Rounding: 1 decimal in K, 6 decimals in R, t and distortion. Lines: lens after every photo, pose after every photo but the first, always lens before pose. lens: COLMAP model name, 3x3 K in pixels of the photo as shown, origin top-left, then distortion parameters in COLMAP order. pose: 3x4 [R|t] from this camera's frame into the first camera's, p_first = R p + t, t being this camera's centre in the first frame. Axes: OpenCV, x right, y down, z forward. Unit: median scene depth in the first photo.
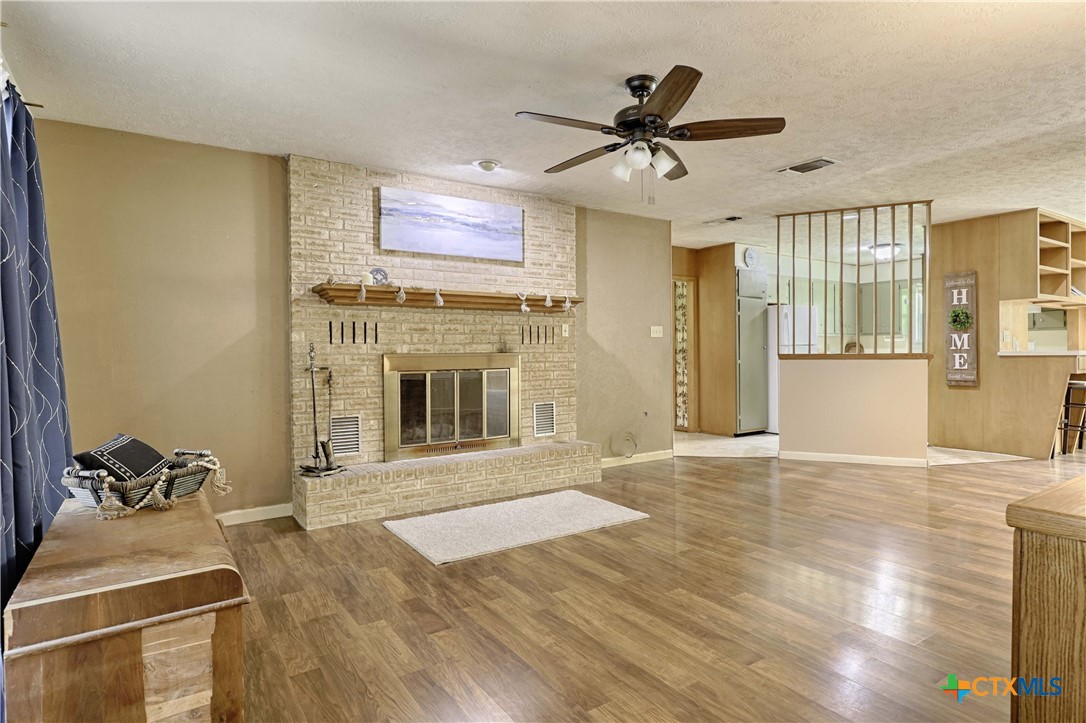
lens RADIAL K [[591.6, 0, 543.2], [0, 591.6, 356.9], [0, 0, 1]] dist [-0.002589, -0.000471]
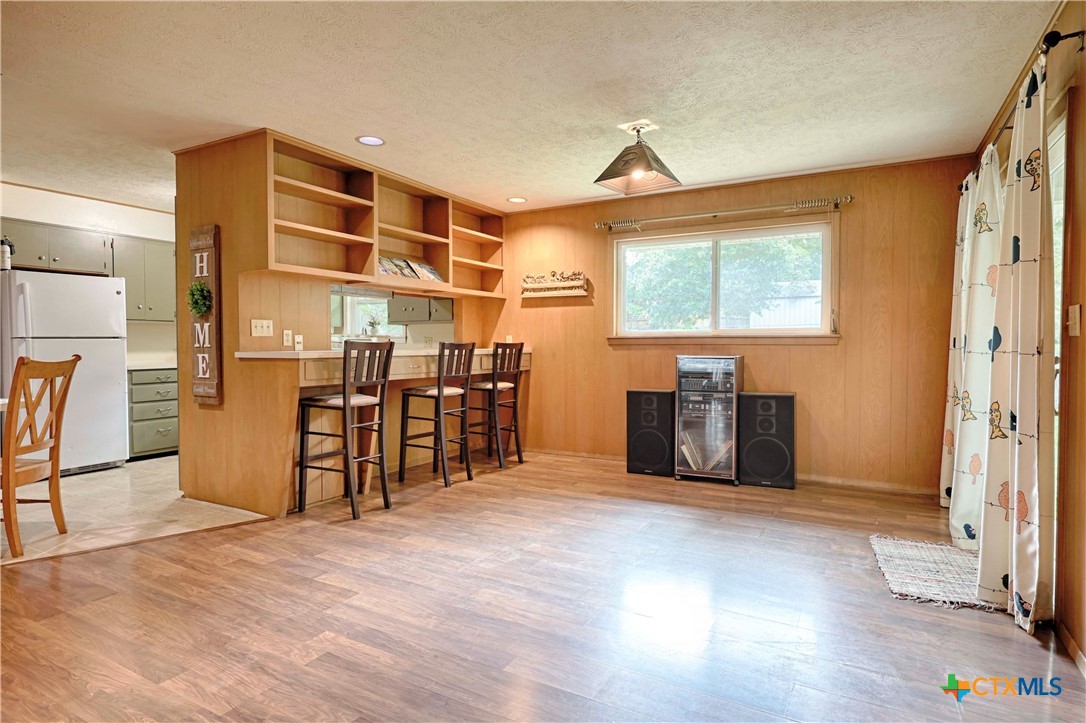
lens RADIAL K [[597.5, 0, 540.5], [0, 597.5, 356.6], [0, 0, 1]] dist [0.004584, 0.000598]
pose [[0.890385, -0.002776, 0.455200, 0.738663], [-0.002302, 0.999941, 0.010600, -0.010475], [-0.455203, -0.010486, 0.890326, 0.258073]]
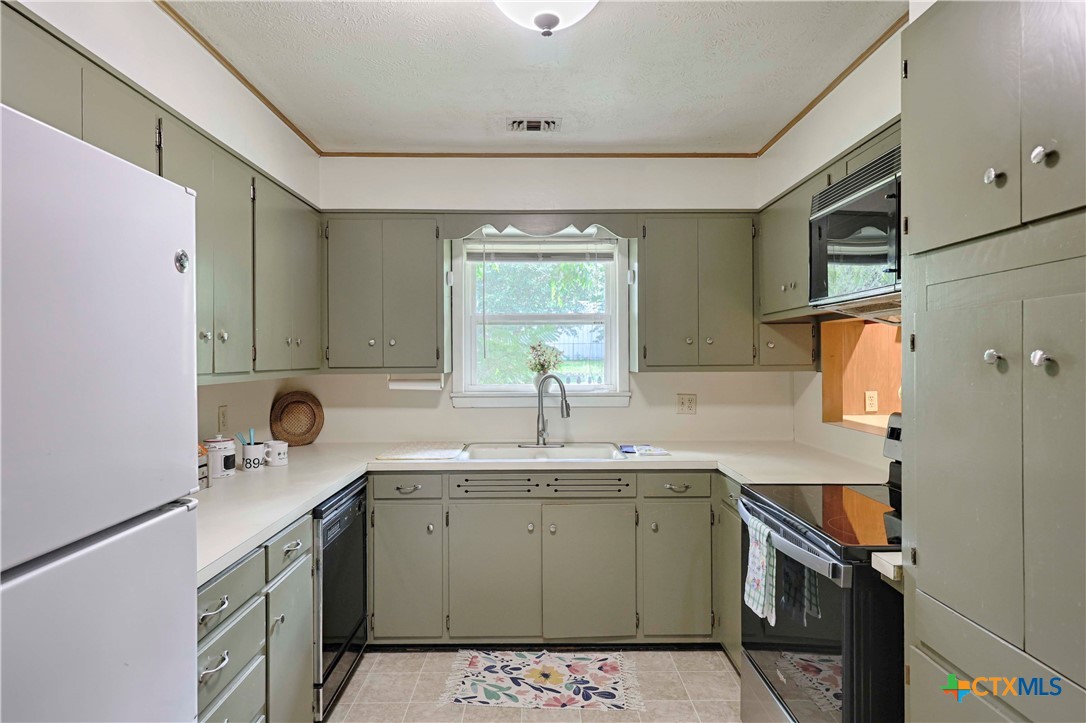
lens RADIAL K [[597.5, 0, 543.1], [0, 597.5, 359.1], [0, 0, 1]] dist [0.004584, 0.000598]
pose [[0.547404, 0.001060, 0.836868, 0.513049], [0.009583, 0.999926, -0.007535, -0.062912], [-0.836814, 0.012145, 0.547353, 1.110988]]
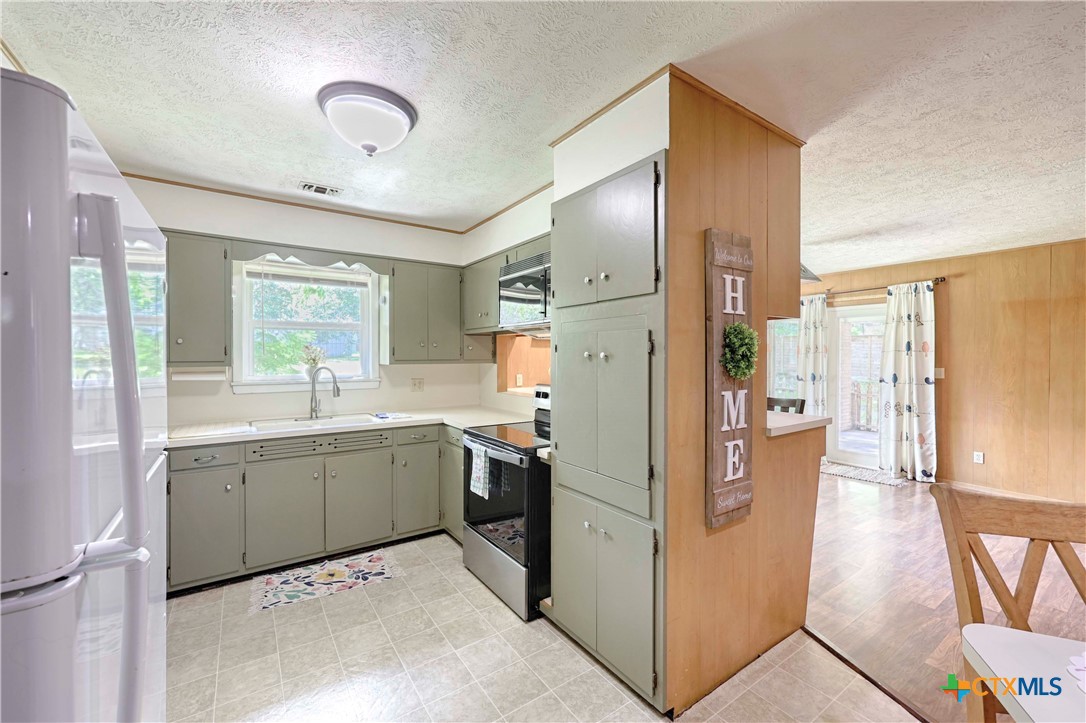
lens RADIAL K [[437.8, 0, 540.4], [0, 437.8, 360.3], [0, 0, 1]] dist [-0.001033, 0.000015]
pose [[-0.014170, -0.005717, 0.999883, 0.419659], [0.009191, 0.999941, 0.005848, -0.061799], [-0.999857, 0.009273, -0.014117, 1.135205]]
